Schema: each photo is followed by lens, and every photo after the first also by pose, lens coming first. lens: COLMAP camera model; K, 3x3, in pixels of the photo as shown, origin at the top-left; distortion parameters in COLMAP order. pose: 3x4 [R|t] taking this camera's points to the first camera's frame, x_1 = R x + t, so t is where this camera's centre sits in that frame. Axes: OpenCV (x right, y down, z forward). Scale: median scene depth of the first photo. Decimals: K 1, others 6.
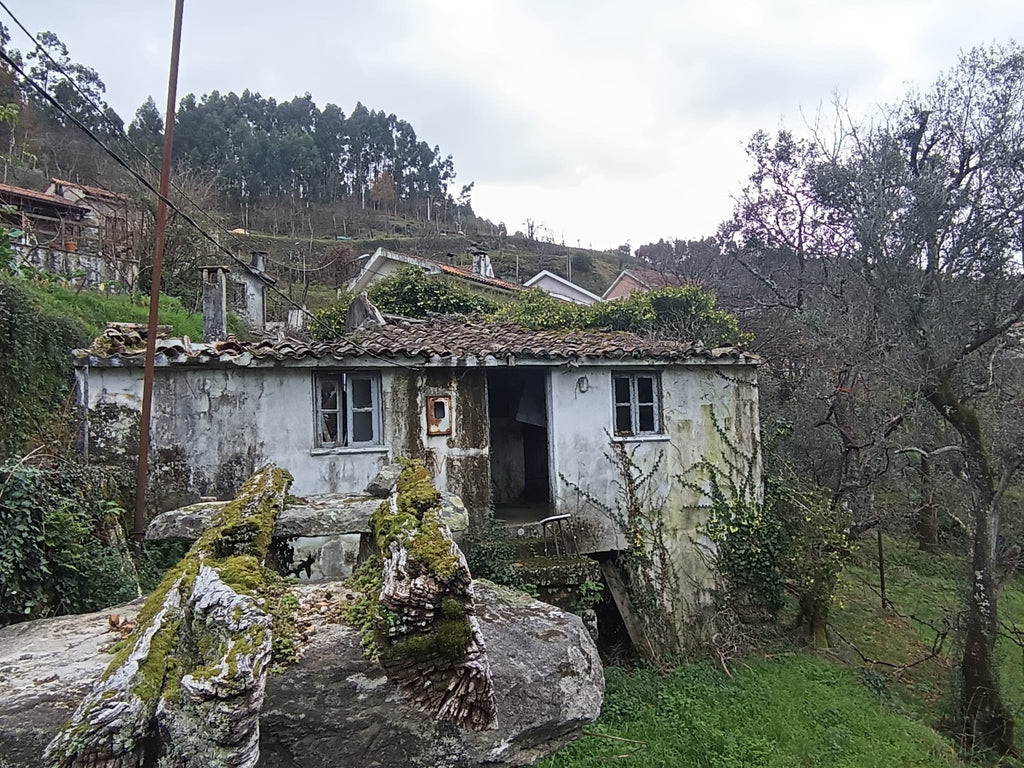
lens RADIAL K [[736.5, 0, 520.7], [0, 736.5, 382.3], [0, 0, 1]] dist [0.047994, -0.036120]
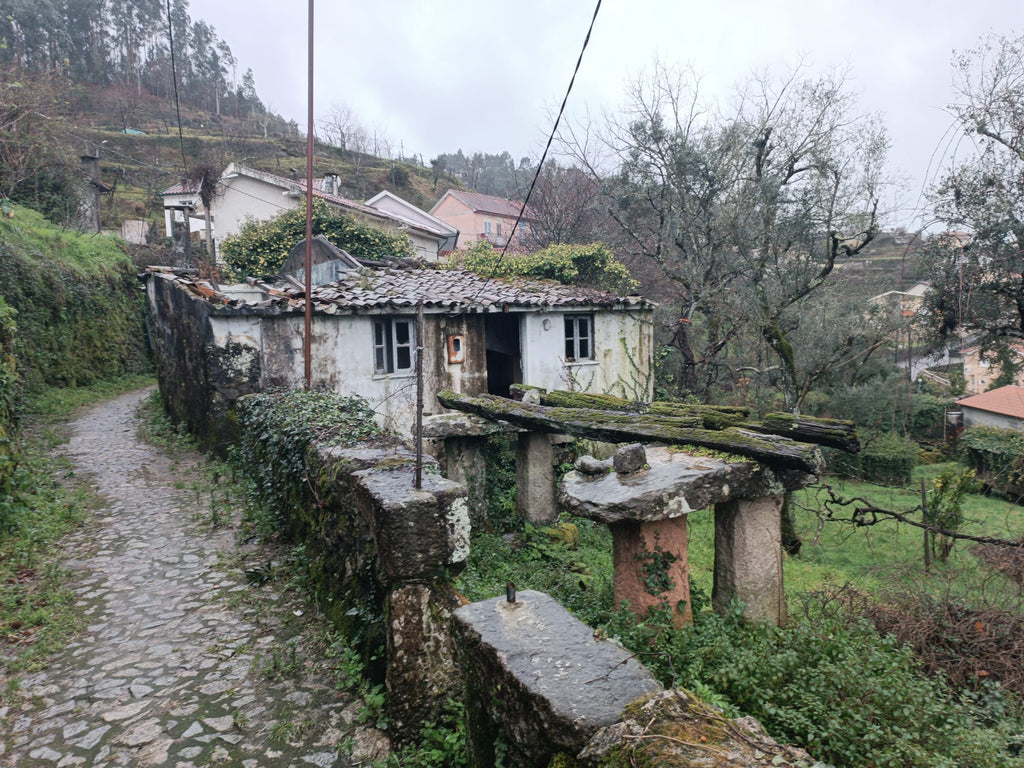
lens RADIAL K [[736.5, 0, 504.1], [0, 736.5, 383.0], [0, 0, 1]] dist [0.047994, -0.036120]
pose [[0.963168, -0.015933, 0.268430, -0.361248], [-0.017840, 0.992257, 0.122911, -0.056403], [-0.268310, -0.123172, 0.955426, -0.298213]]
